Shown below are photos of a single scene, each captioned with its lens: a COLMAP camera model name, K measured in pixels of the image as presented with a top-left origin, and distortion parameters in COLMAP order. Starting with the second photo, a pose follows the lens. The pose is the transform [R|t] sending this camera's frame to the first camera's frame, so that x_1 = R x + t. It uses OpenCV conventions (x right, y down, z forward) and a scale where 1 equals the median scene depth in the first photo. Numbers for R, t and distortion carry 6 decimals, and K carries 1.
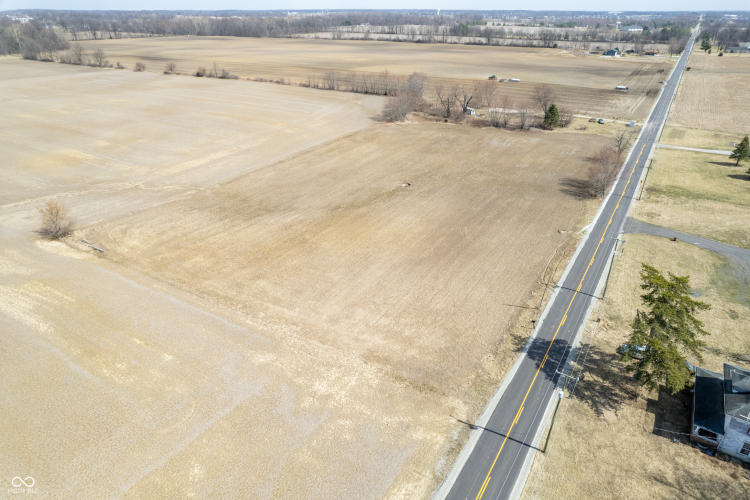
lens RADIAL K [[475.1, 0, 382.9], [0, 475.1, 261.8], [0, 0, 1]] dist [-0.075844, 0.071832]
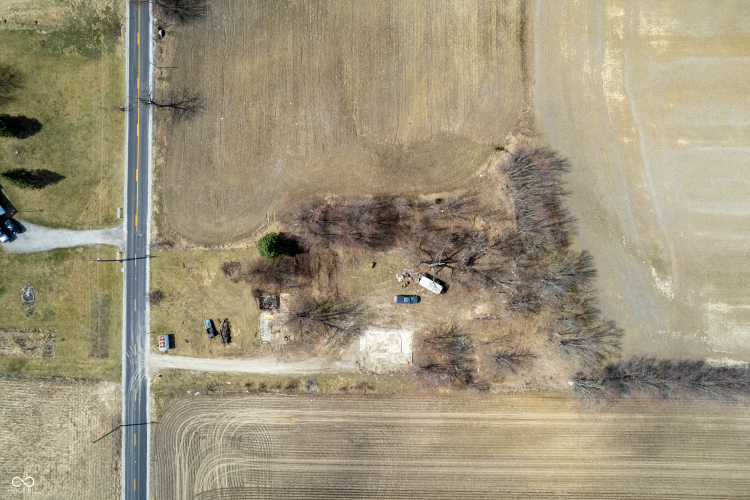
lens RADIAL K [[475.1, 0, 382.9], [0, 475.1, 261.8], [0, 0, 1]] dist [-0.075844, 0.071832]
pose [[-0.859768, 0.510596, 0.009531, 0.470797], [-0.244221, -0.427480, 0.870412, -1.723094], [0.448503, 0.746025, 0.492231, 1.523792]]
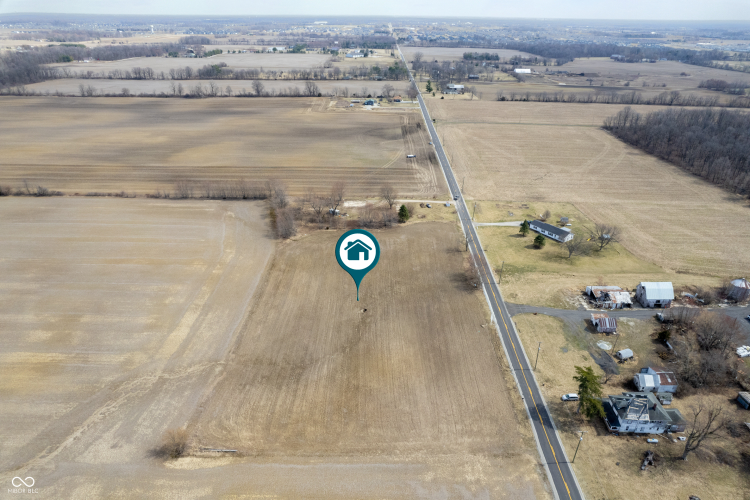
lens RADIAL K [[475.1, 0, 382.9], [0, 475.1, 261.8], [0, 0, 1]] dist [-0.075844, 0.071832]
pose [[0.855767, -0.236241, 0.460274, -0.718052], [0.238834, 0.969580, 0.053595, -0.507204], [-0.458934, 0.064064, 0.886158, -0.392822]]
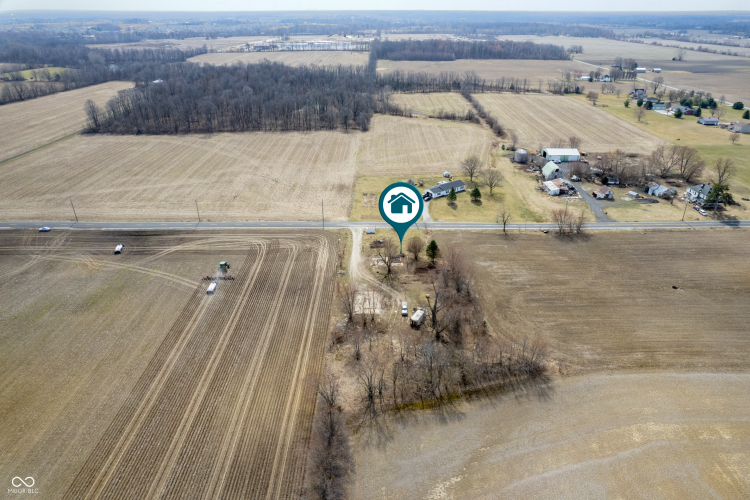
lens RADIAL K [[475.1, 0, 382.9], [0, 475.1, 261.8], [0, 0, 1]] dist [-0.075844, 0.071832]
pose [[-0.532563, -0.405099, 0.743149, -0.616650], [0.404242, 0.649667, 0.643833, -1.881762], [-0.743616, 0.643294, -0.182231, 2.476460]]
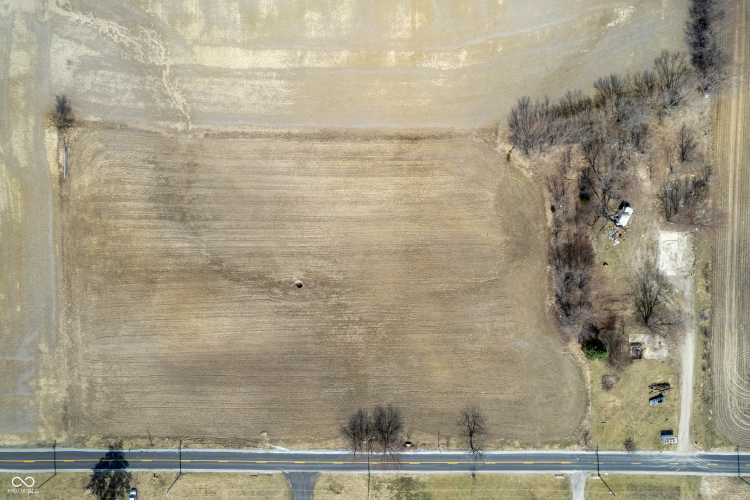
lens RADIAL K [[475.1, 0, 382.9], [0, 475.1, 261.8], [0, 0, 1]] dist [-0.075844, 0.071832]
pose [[0.515780, 0.856354, 0.025077, 0.106440], [-0.415384, 0.224370, 0.881541, -1.645296], [0.749285, -0.465098, 0.471441, 0.923586]]
